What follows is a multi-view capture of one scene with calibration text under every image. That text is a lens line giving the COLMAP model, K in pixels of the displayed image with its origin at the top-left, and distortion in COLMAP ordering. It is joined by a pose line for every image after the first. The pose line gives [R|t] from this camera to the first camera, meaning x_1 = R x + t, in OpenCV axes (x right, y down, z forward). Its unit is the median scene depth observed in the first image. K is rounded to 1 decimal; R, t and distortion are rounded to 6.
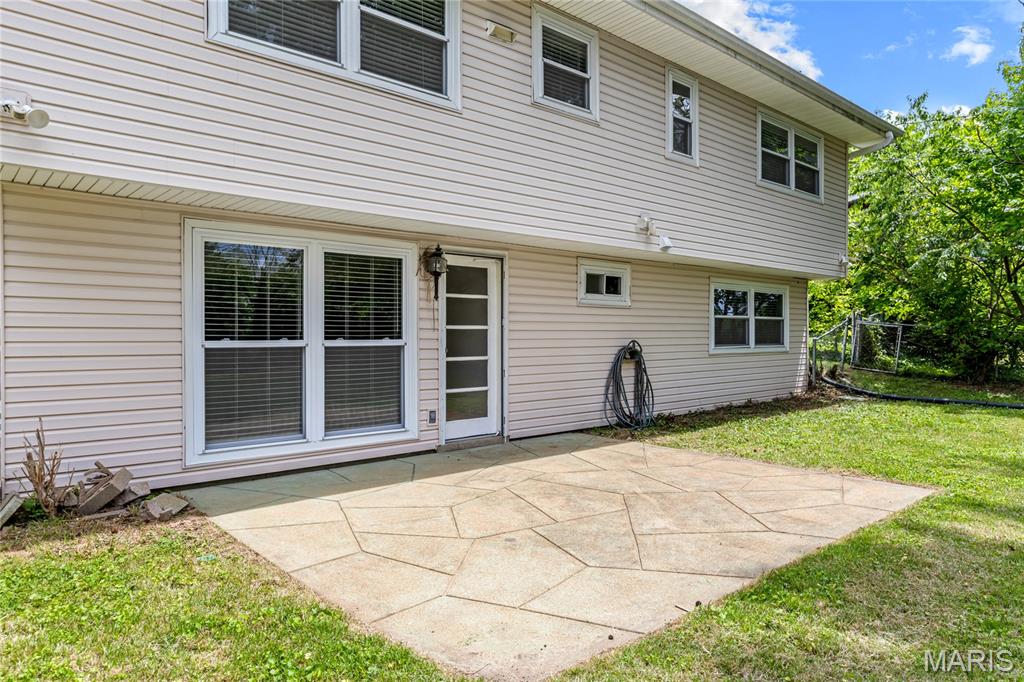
lens RADIAL K [[659.2, 0, 518.7], [0, 659.2, 335.2], [0, 0, 1]] dist [0.010607, 0.007459]
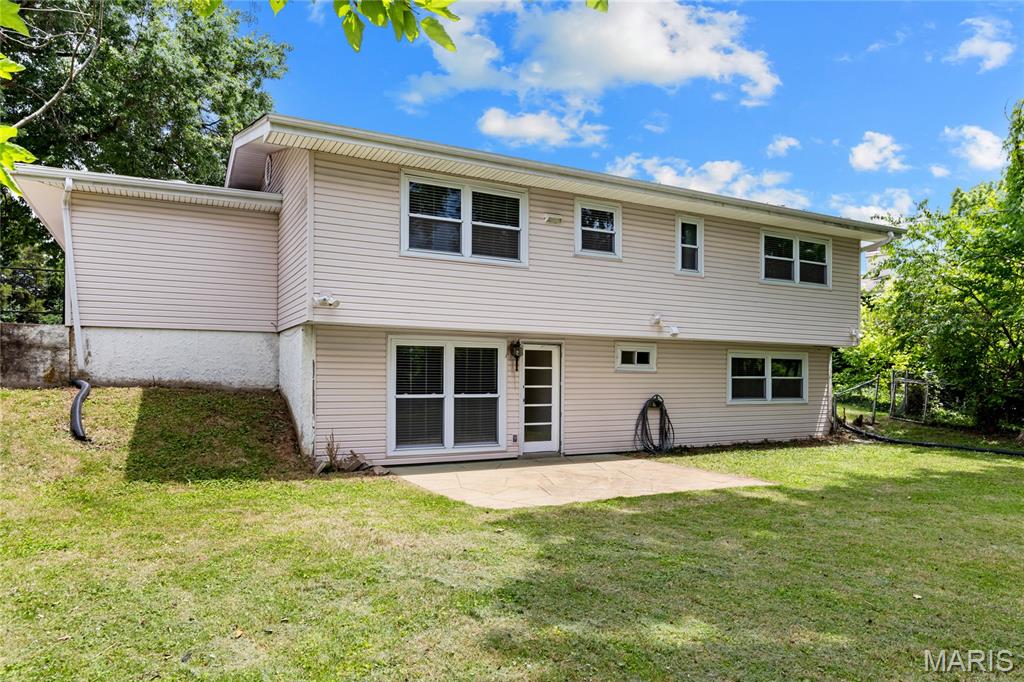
lens RADIAL K [[642.4, 0, 515.3], [0, 642.4, 380.3], [0, 0, 1]] dist [-0.005772, -0.004851]
pose [[0.971957, 0.007047, -0.235053, 0.241476], [-0.007294, 0.999973, -0.000181, -0.026397], [0.235045, 0.001890, 0.971983, -0.583210]]
